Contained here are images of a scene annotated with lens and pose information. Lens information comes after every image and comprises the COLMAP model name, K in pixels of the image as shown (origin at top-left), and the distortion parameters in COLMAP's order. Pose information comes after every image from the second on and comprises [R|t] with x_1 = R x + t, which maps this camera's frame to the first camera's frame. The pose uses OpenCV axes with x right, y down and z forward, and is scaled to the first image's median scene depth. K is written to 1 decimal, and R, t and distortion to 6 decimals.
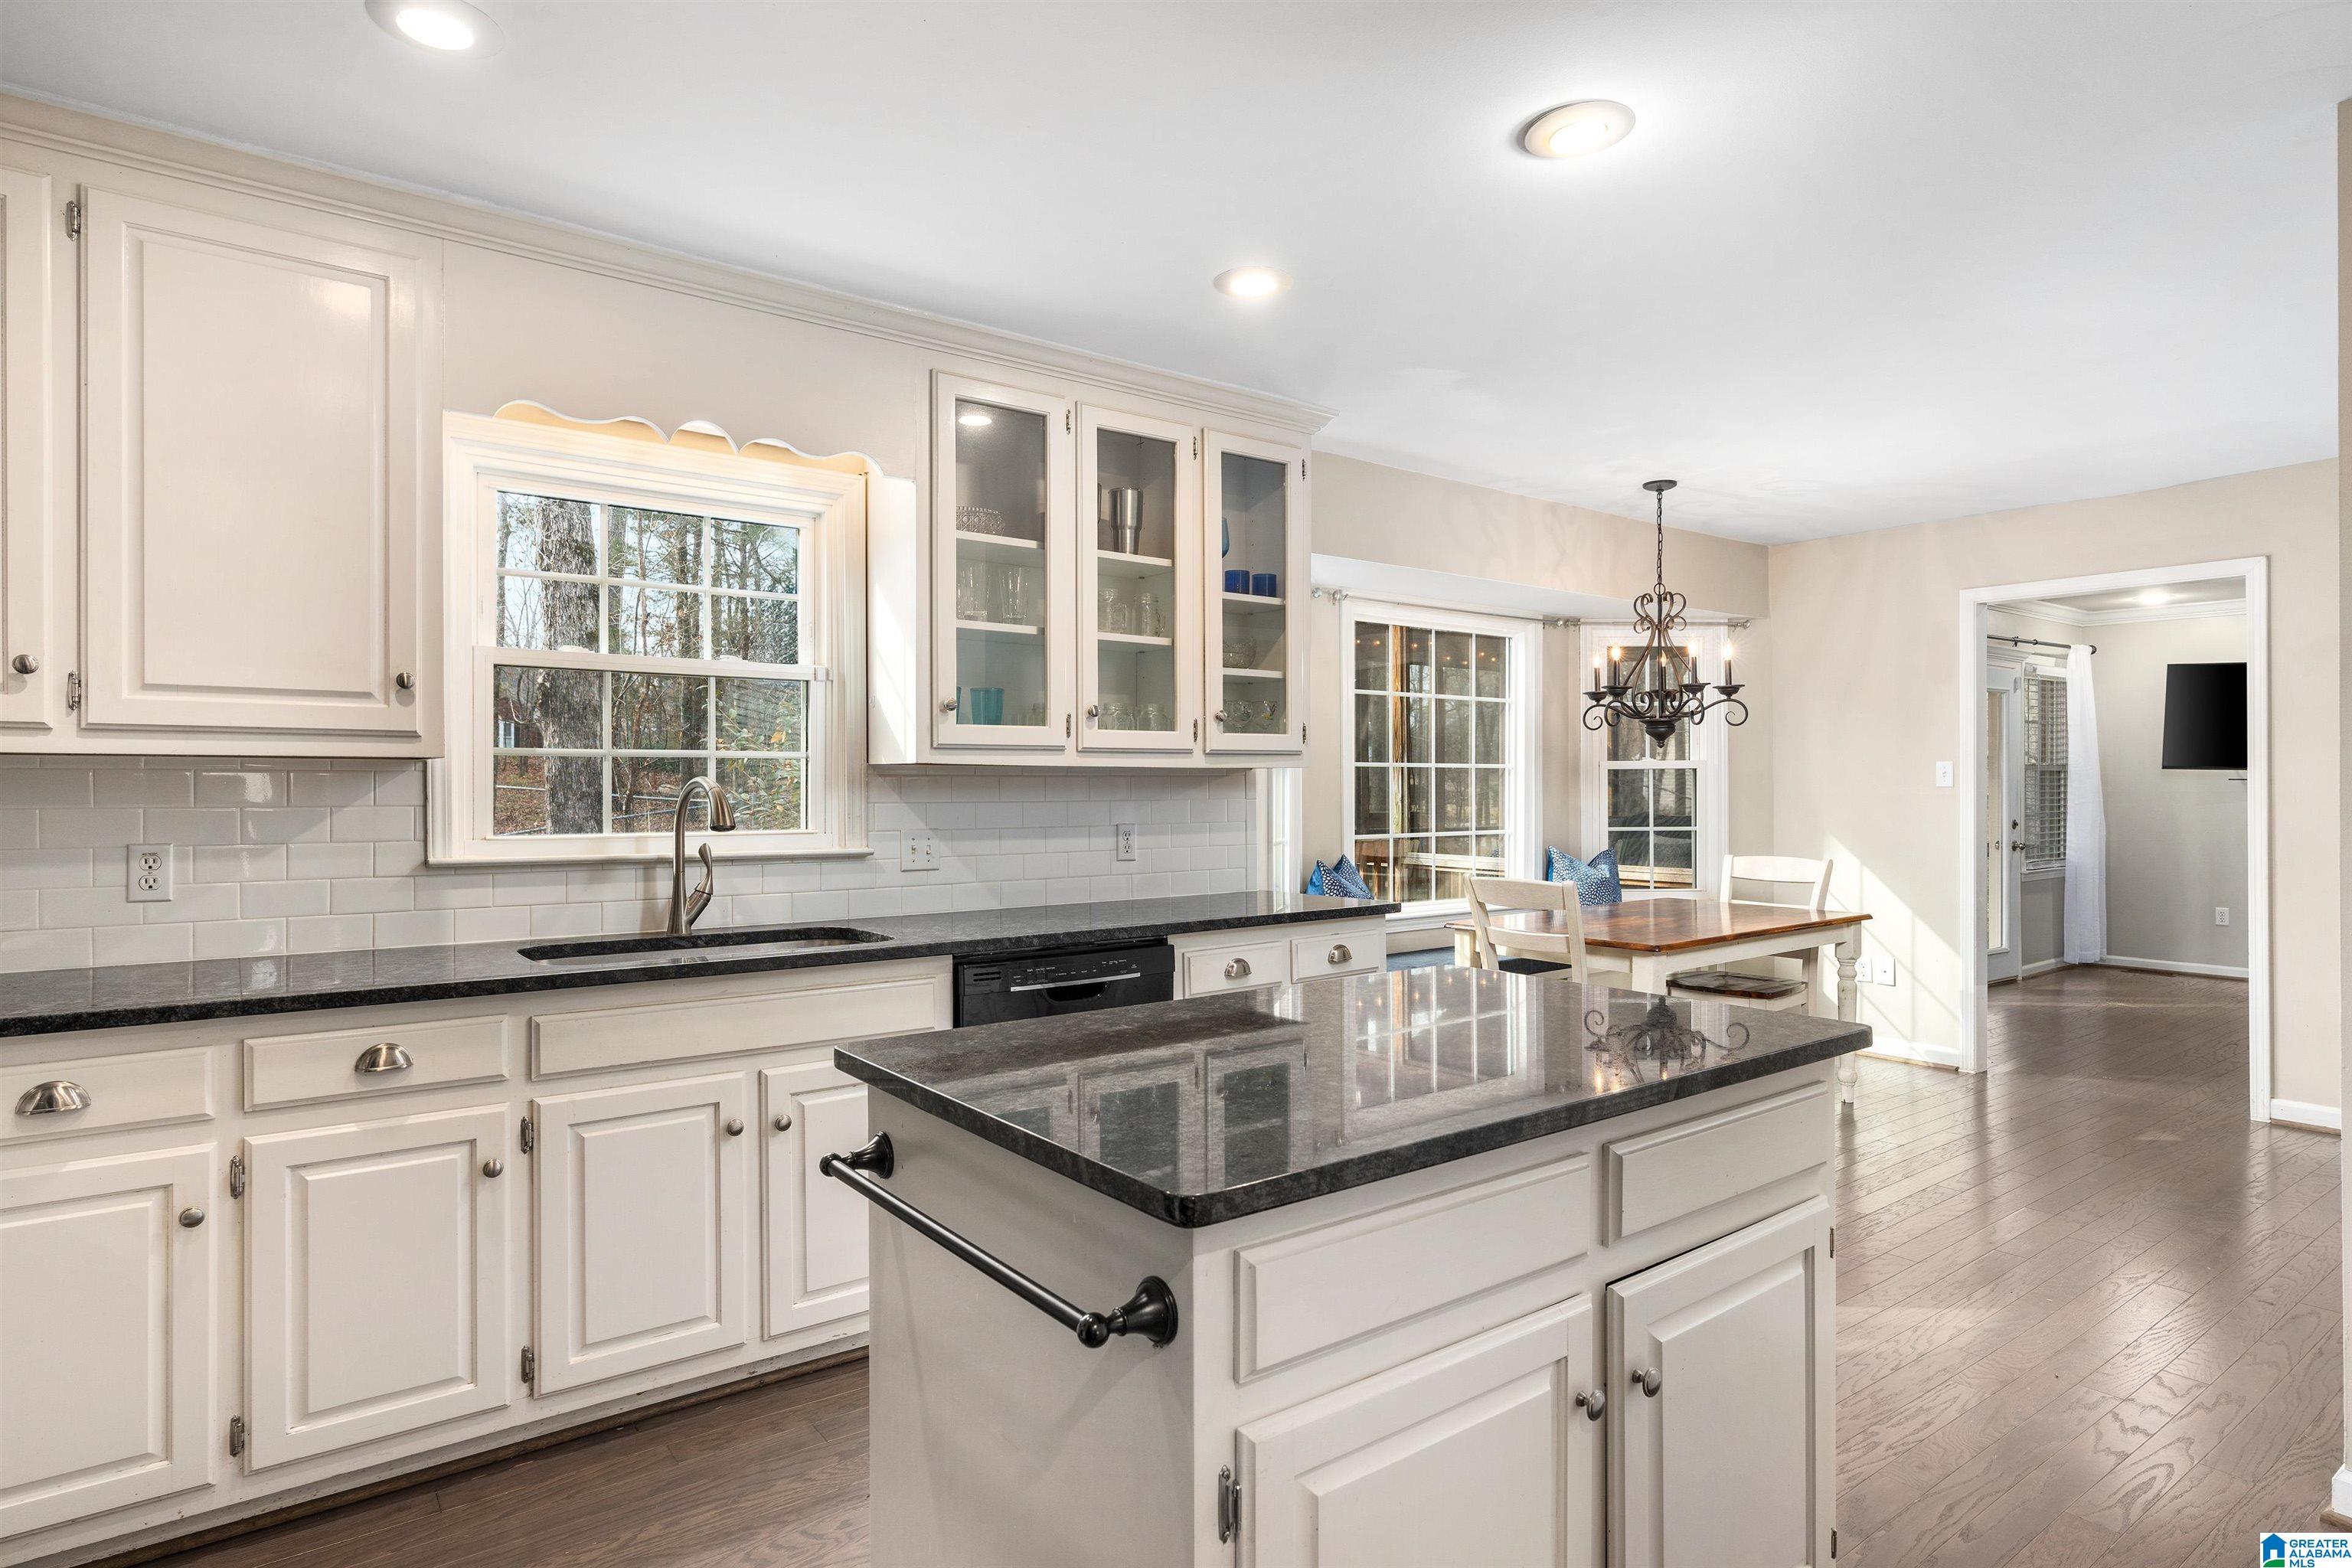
lens RADIAL K [[1279.2, 0, 1179.1], [0, 1279.2, 792.9], [0, 0, 1]] dist [0.000565, -0.000111]
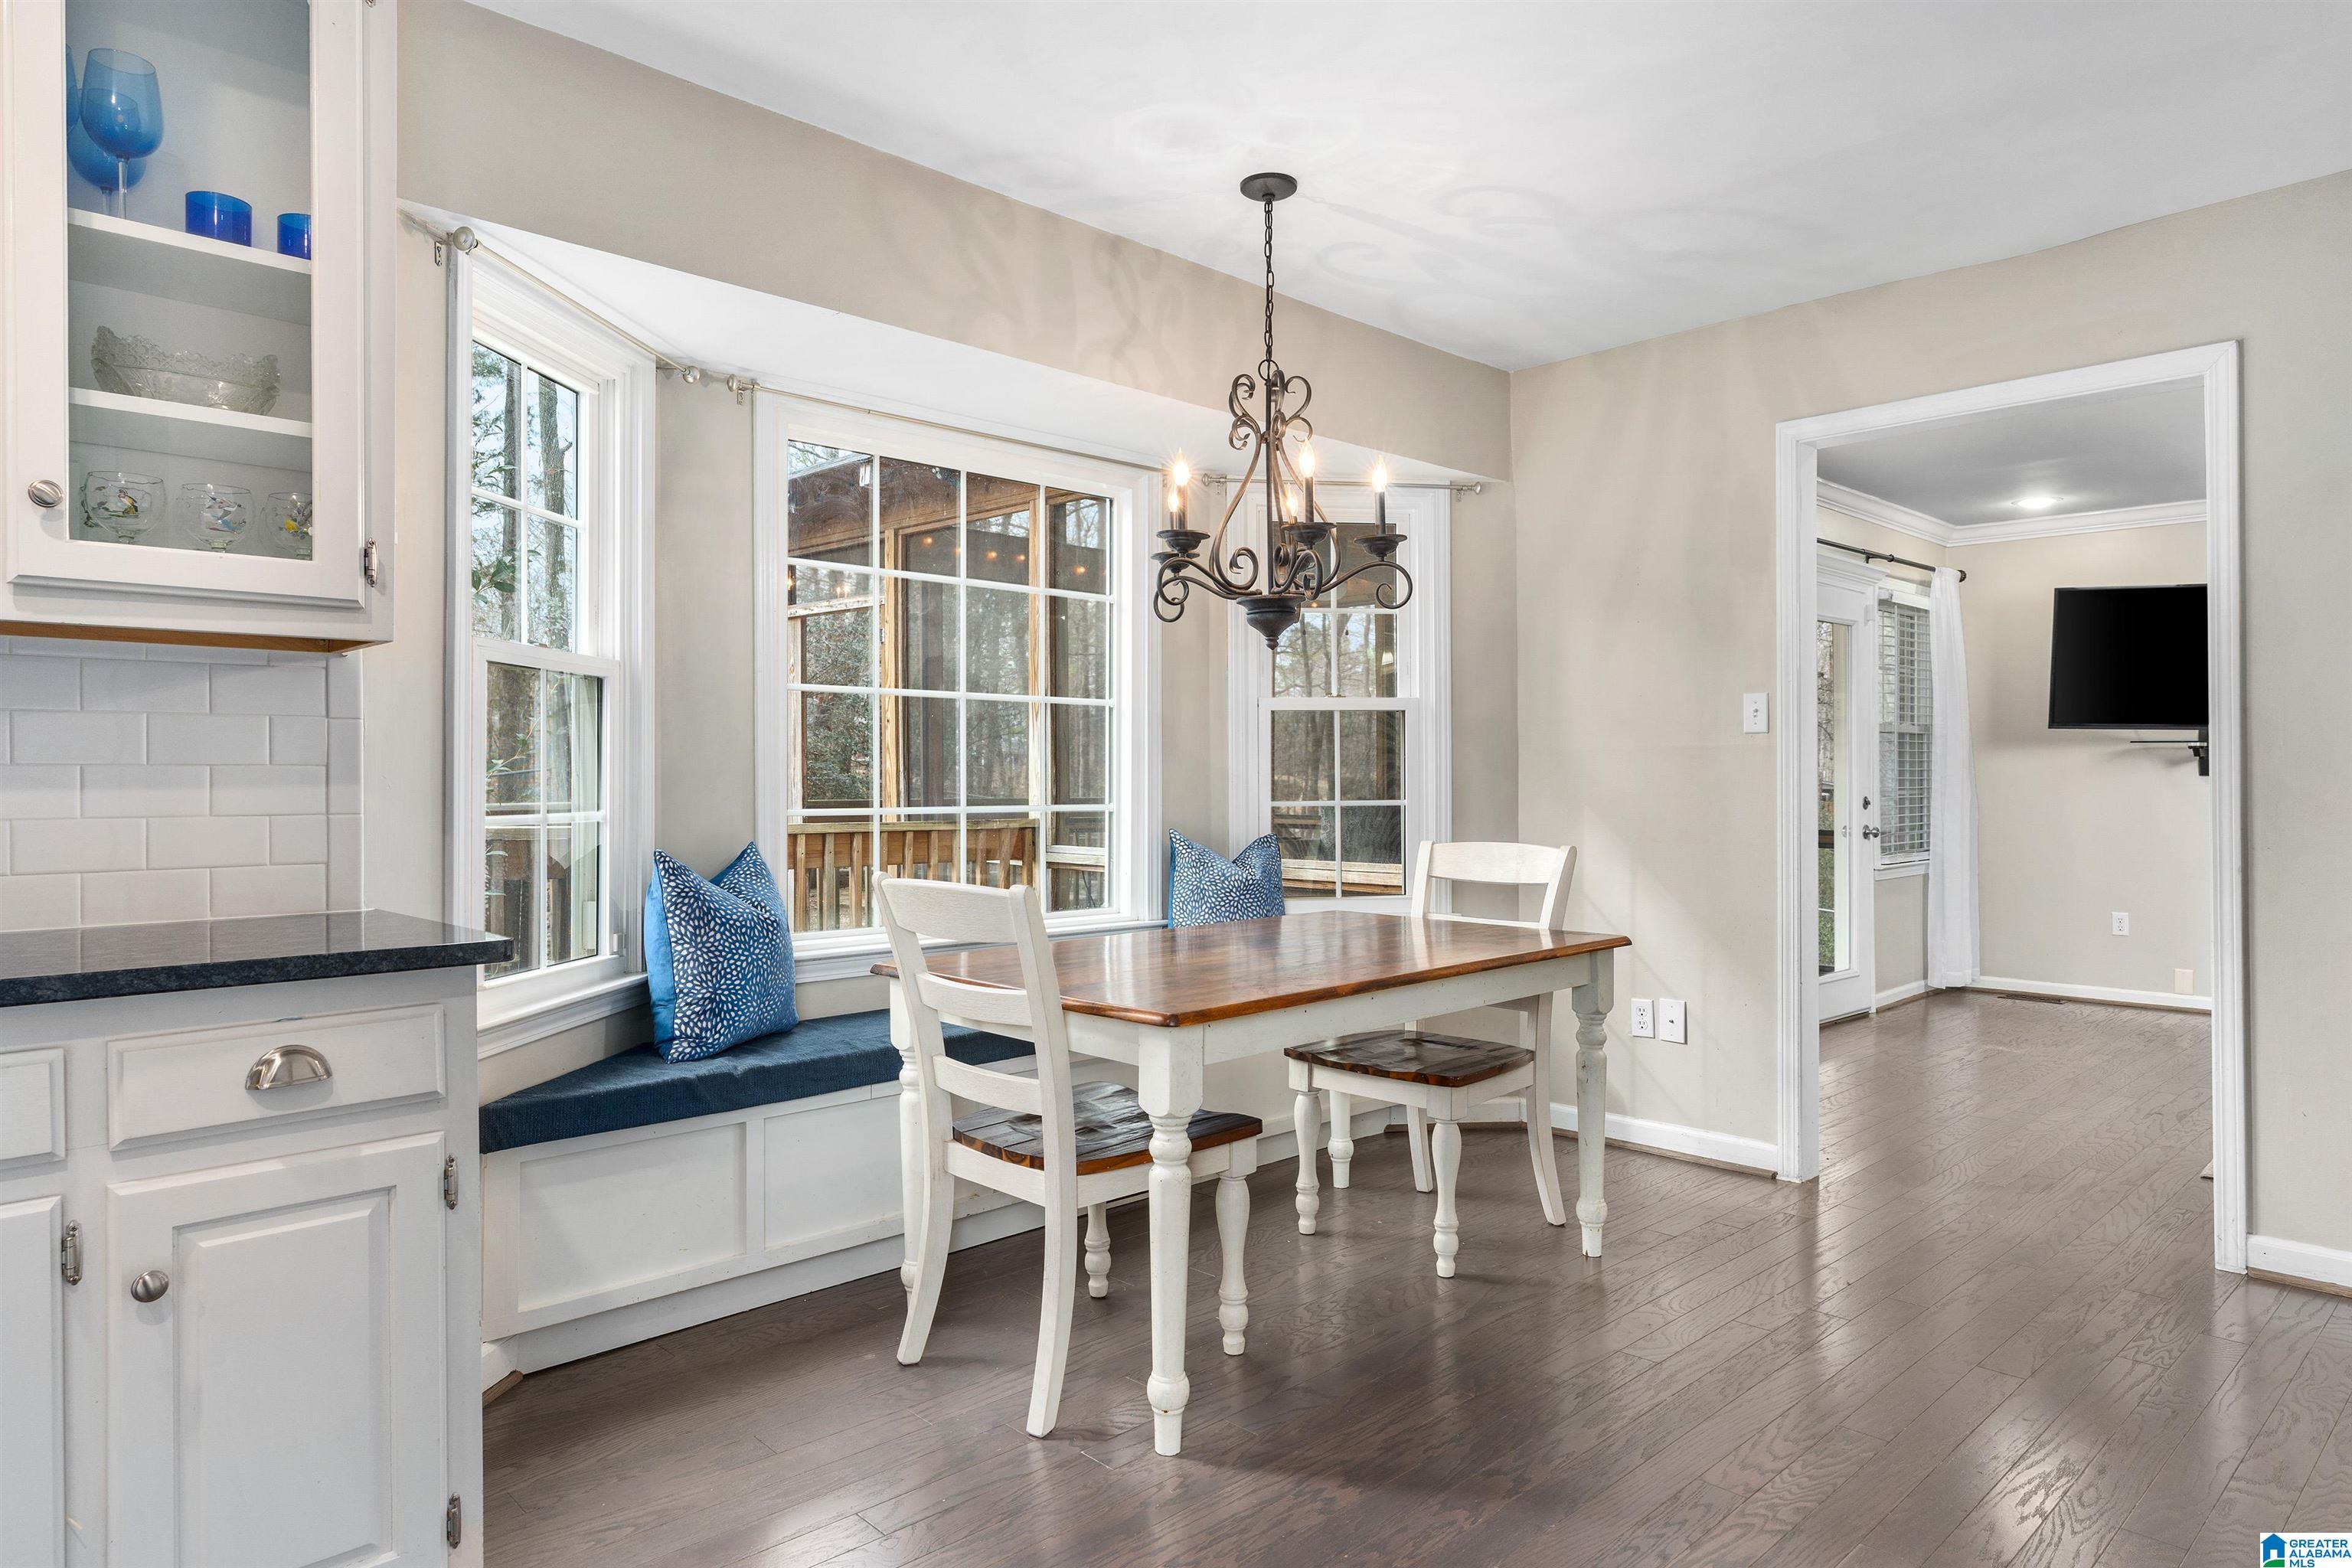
lens RADIAL K [[1421.3, 0, 1188.2], [0, 1421.3, 775.9], [0, 0, 1]] dist [0.000830, 0.001149]
pose [[0.992045, 0.001022, 0.125883, 0.237444], [-0.000075, 0.999972, -0.007528, 0.023180], [-0.125887, 0.007459, 0.992017, 0.345389]]
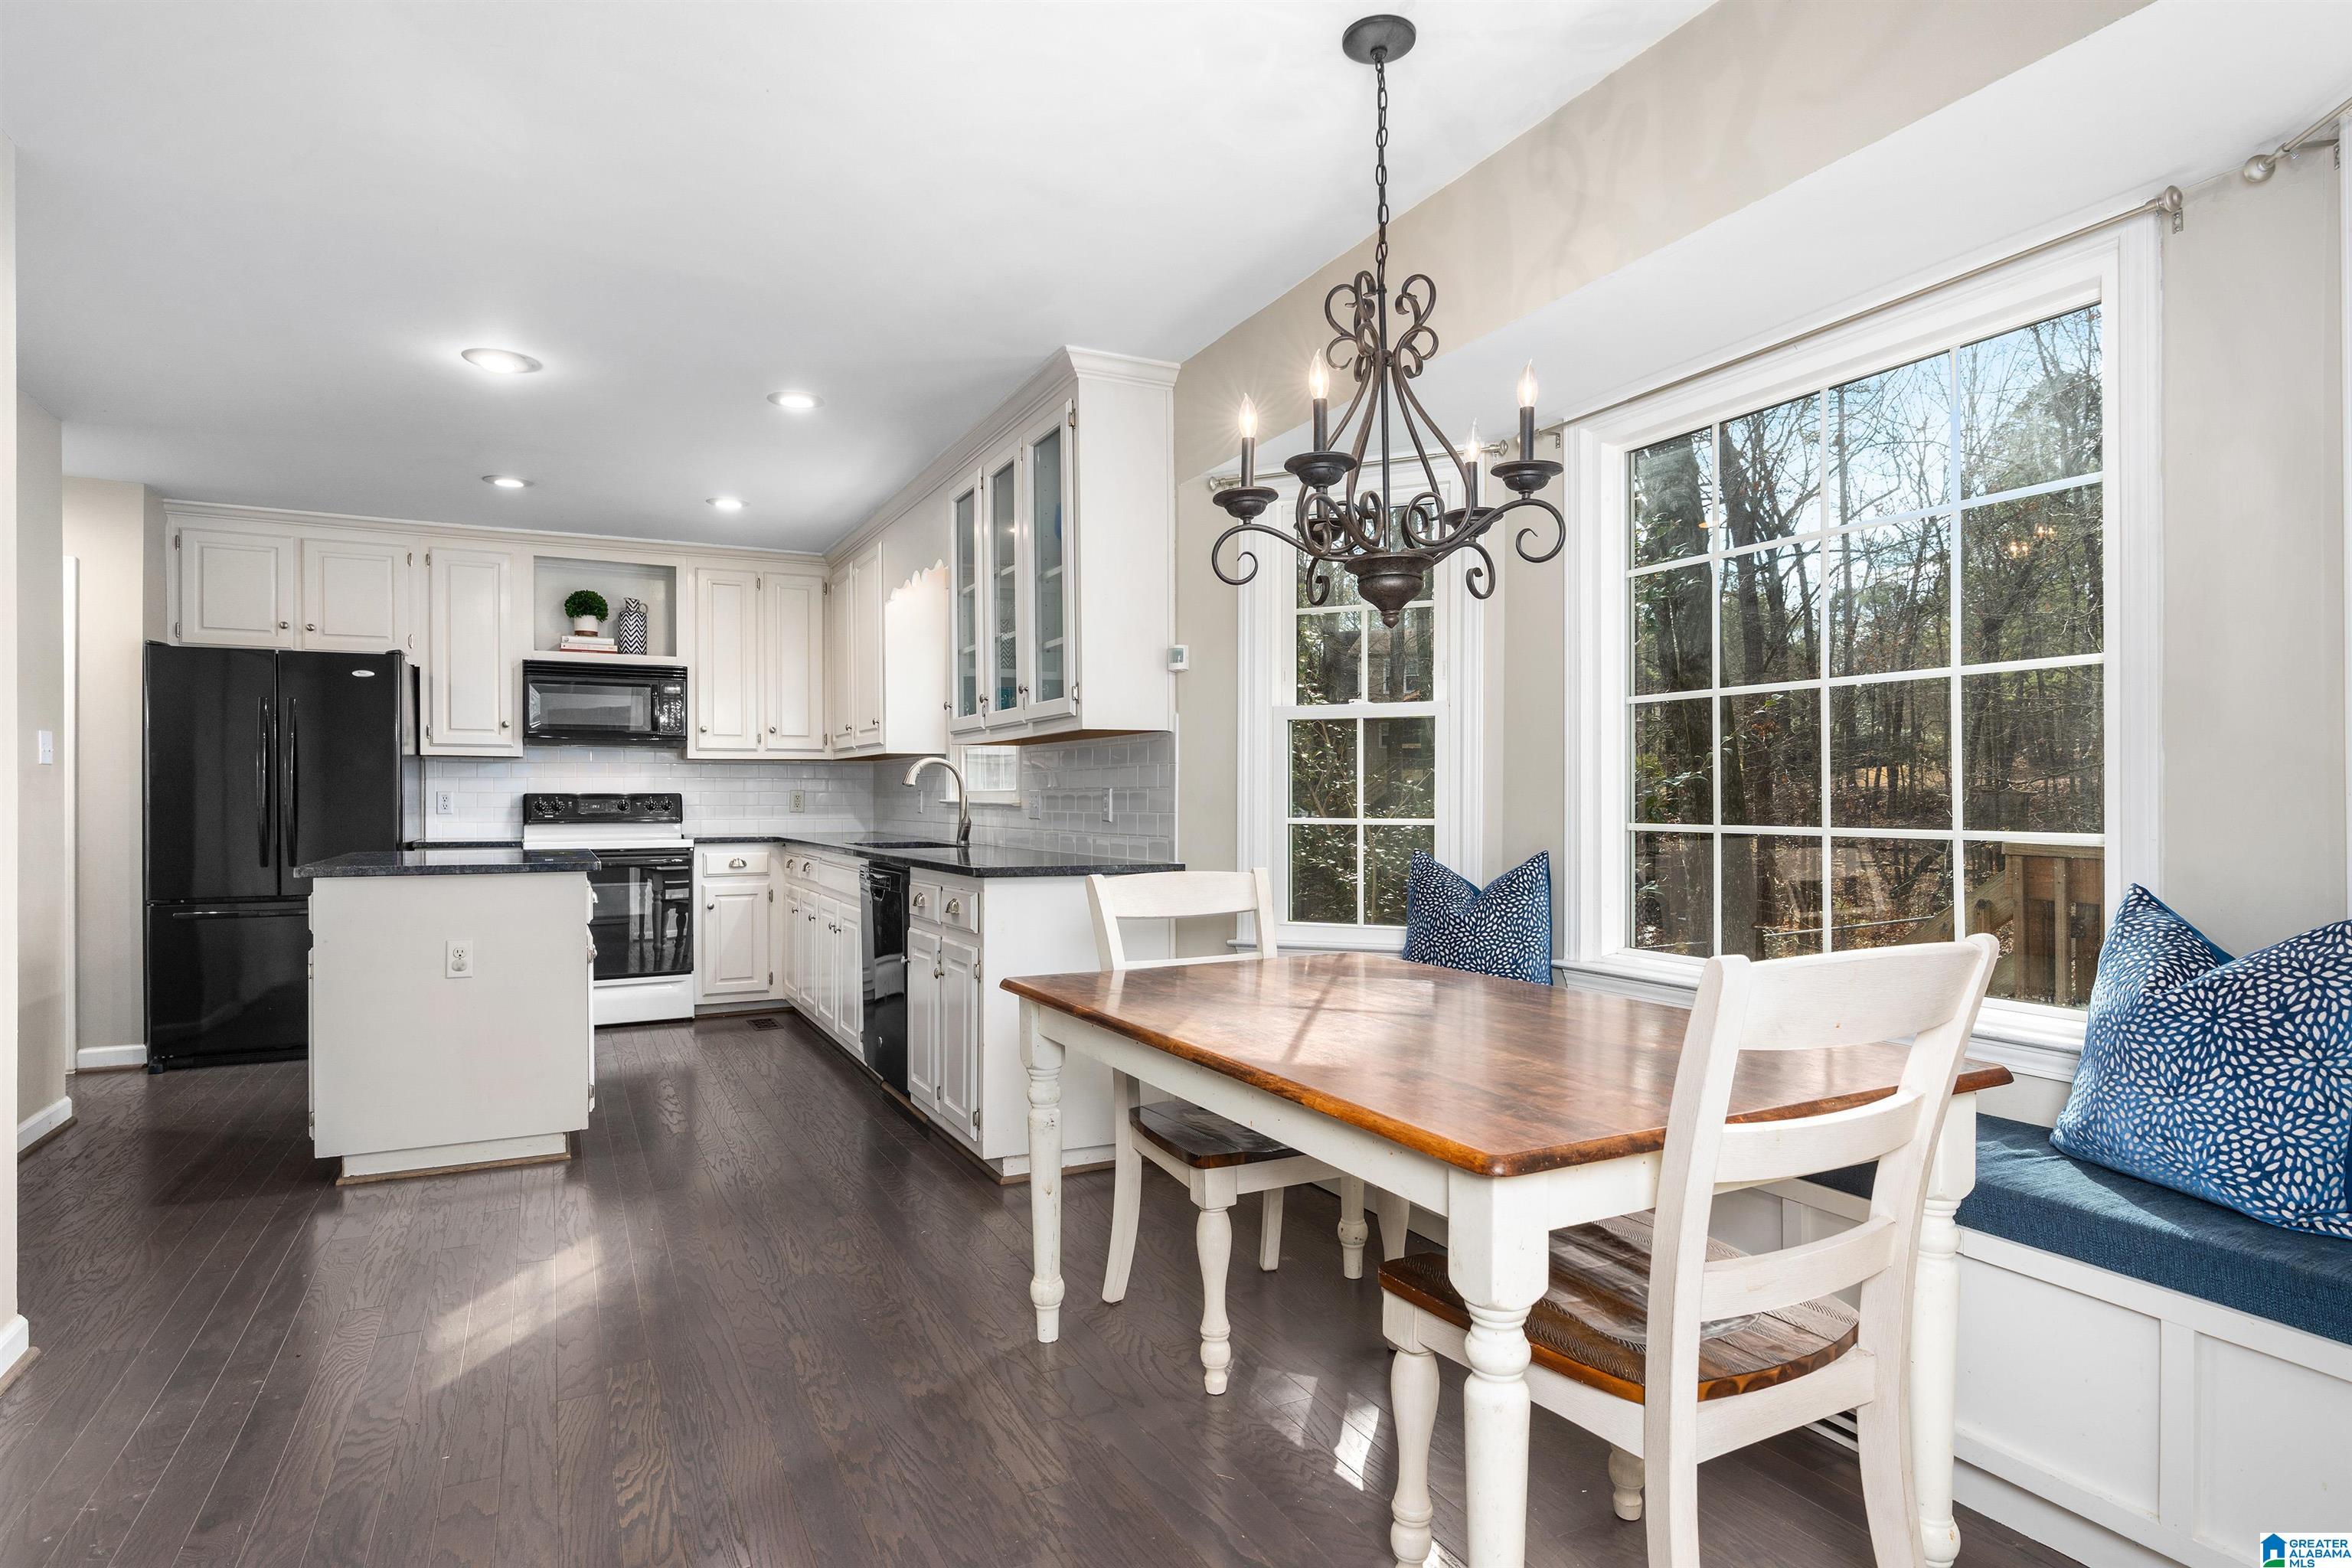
lens RADIAL K [[1279.2, 0, 1176.0], [0, 1279.2, 805.8], [0, 0, 1]] dist [0.000565, -0.000111]
pose [[-0.193531, 0.010650, -0.981036, 0.754564], [-0.001773, 0.999936, 0.011205, 0.019150], [0.981093, 0.003908, -0.193500, 0.926336]]
